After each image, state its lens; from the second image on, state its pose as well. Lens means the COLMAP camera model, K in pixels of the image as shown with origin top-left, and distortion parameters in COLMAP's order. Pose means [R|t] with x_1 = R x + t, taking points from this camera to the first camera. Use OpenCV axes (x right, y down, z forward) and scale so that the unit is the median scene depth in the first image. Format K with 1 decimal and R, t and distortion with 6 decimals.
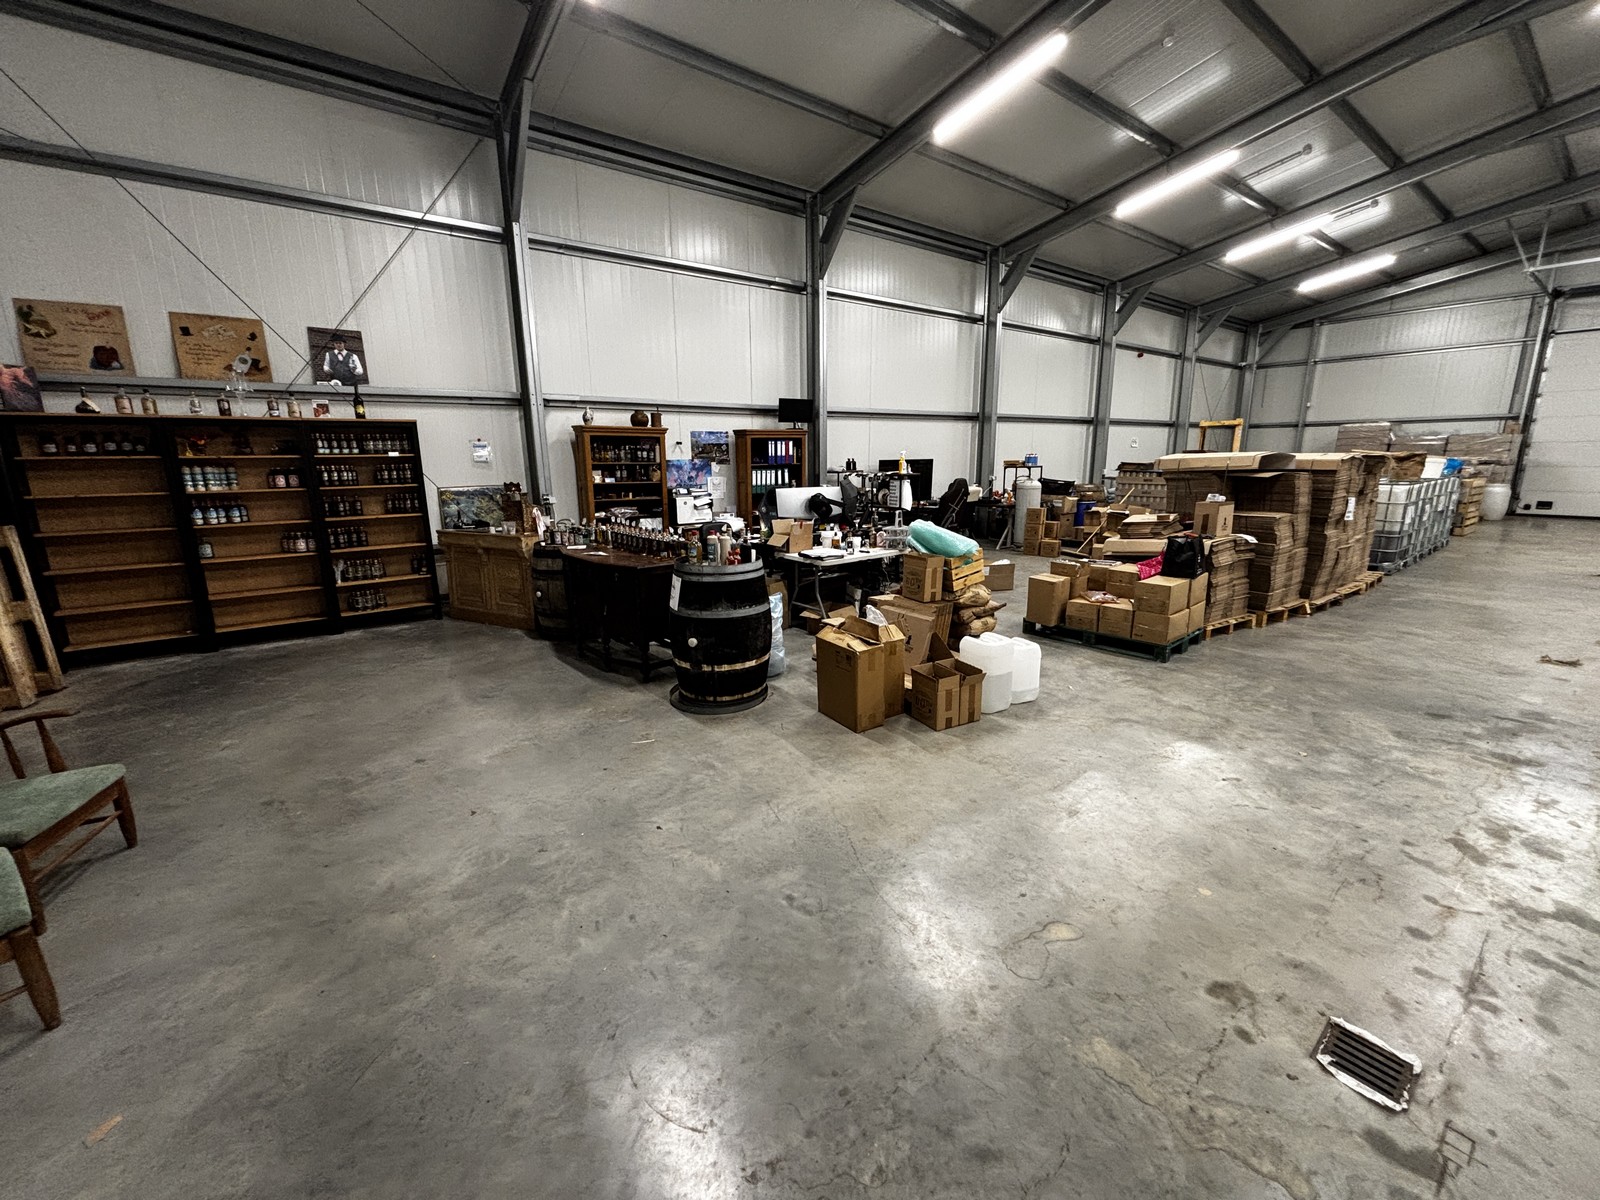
lens RADIAL K [[635.3, 0, 798.4], [0, 635.3, 597.8], [0, 0, 1]] dist [-0.002491, -0.000913]
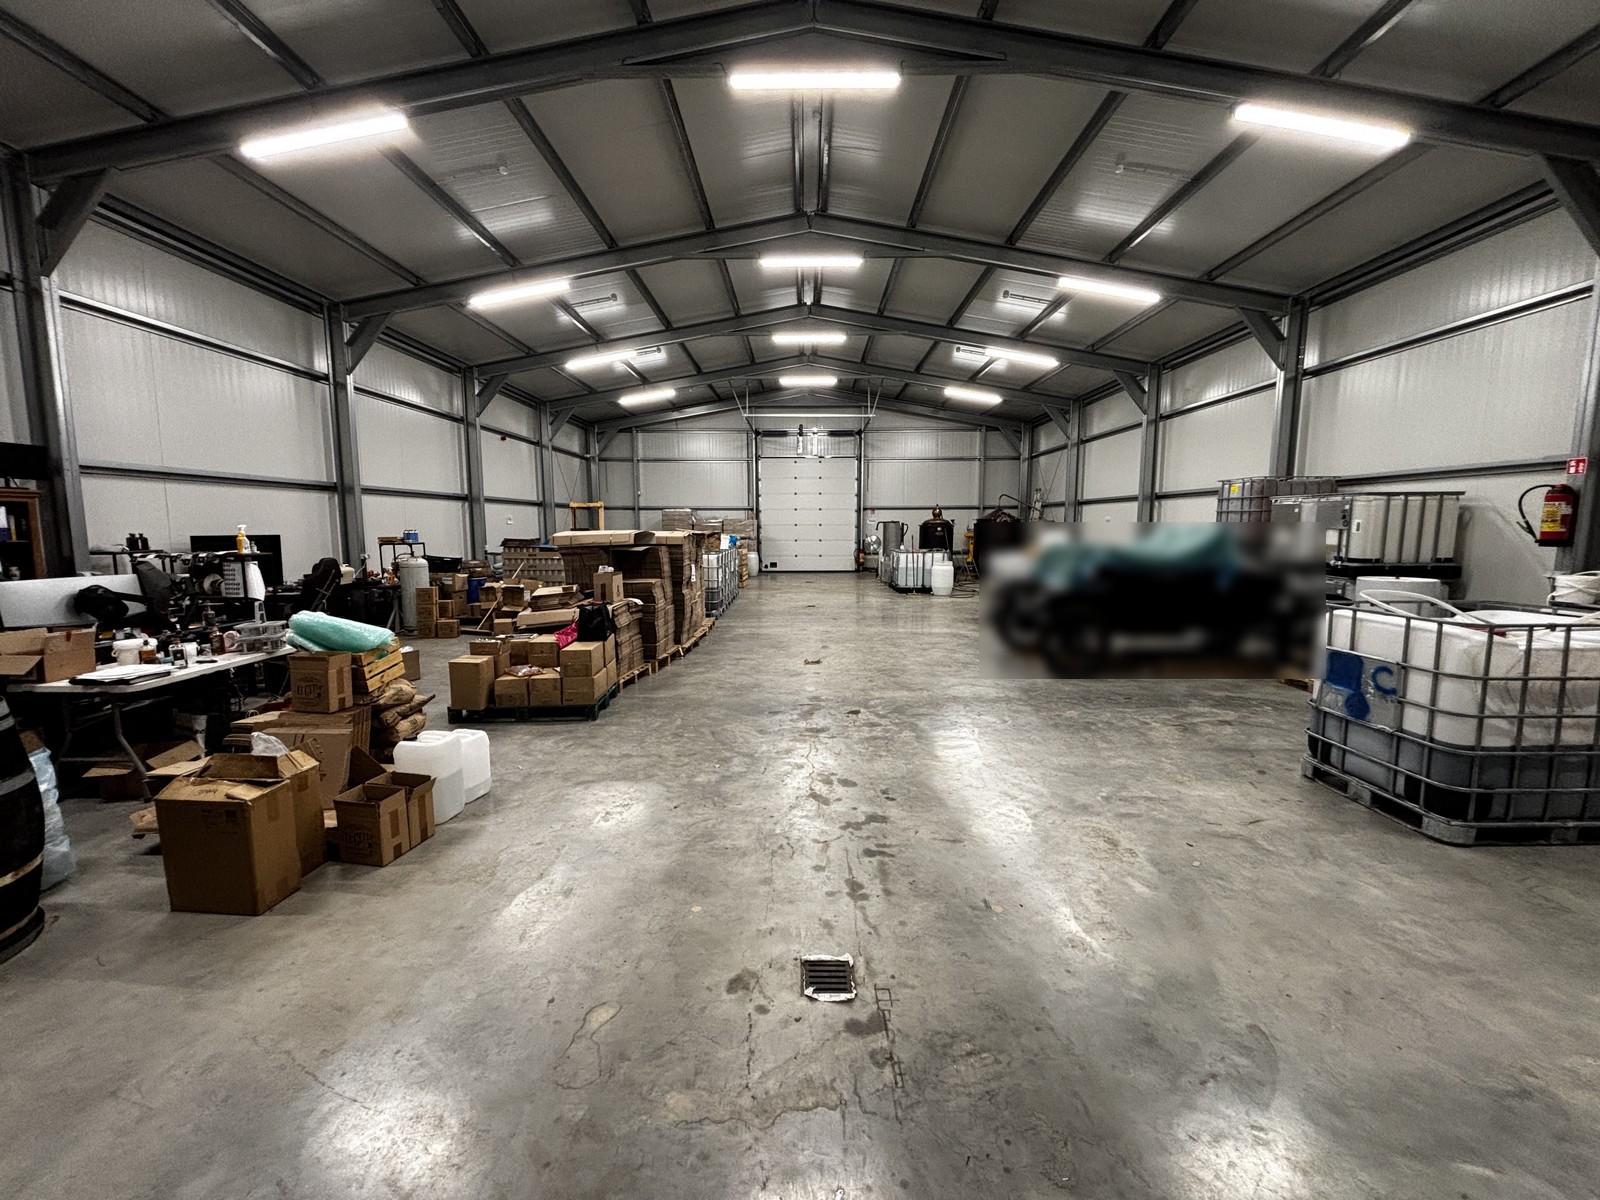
lens RADIAL K [[635.3, 0, 798.4], [0, 635.3, 597.8], [0, 0, 1]] dist [-0.002491, -0.000913]
pose [[0.609311, -0.075048, 0.789372, -0.043306], [0.166328, 0.985460, -0.034697, -0.007147], [-0.775290, 0.152436, 0.612934, 0.028332]]
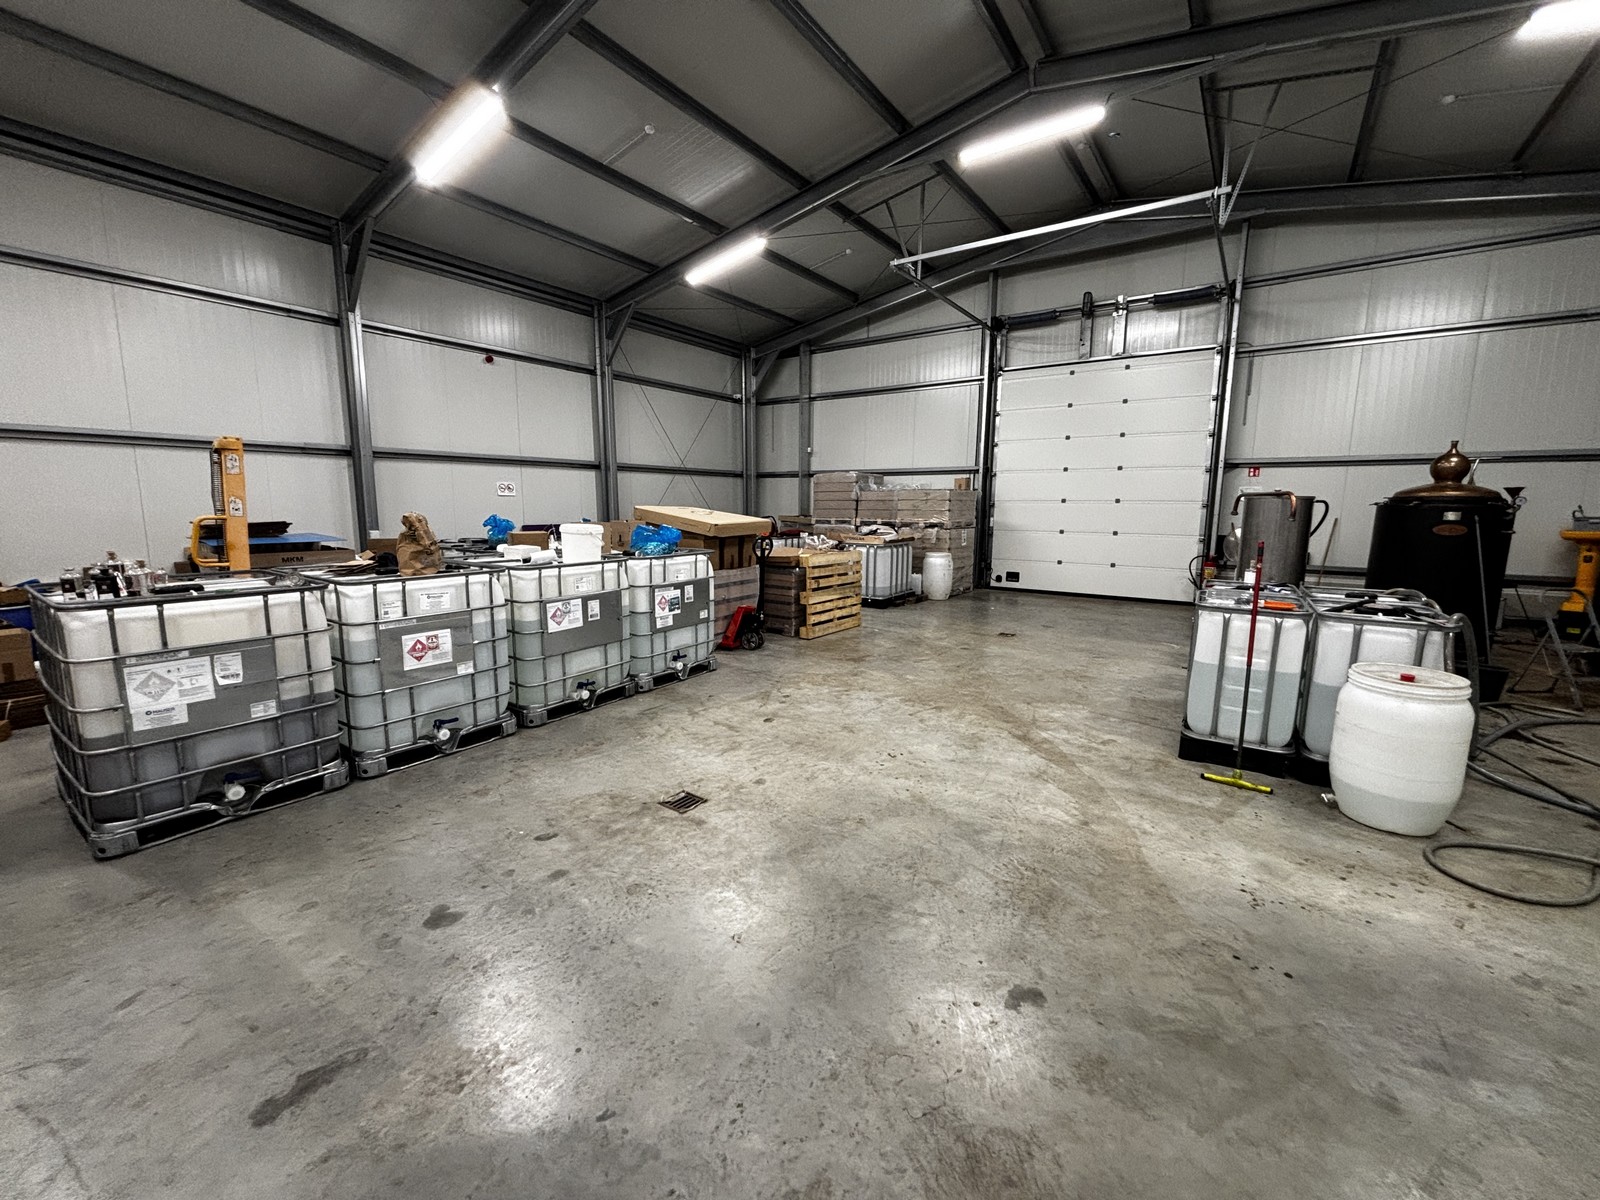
lens RADIAL K [[651.7, 0, 798.0], [0, 651.7, 591.7], [0, 0, 1]] dist [0.000086, -0.000620]
pose [[0.955386, -0.018457, 0.294783, 1.696047], [0.043547, 0.995941, -0.078775, -0.186928], [-0.292133, 0.088097, 0.952312, 0.720156]]
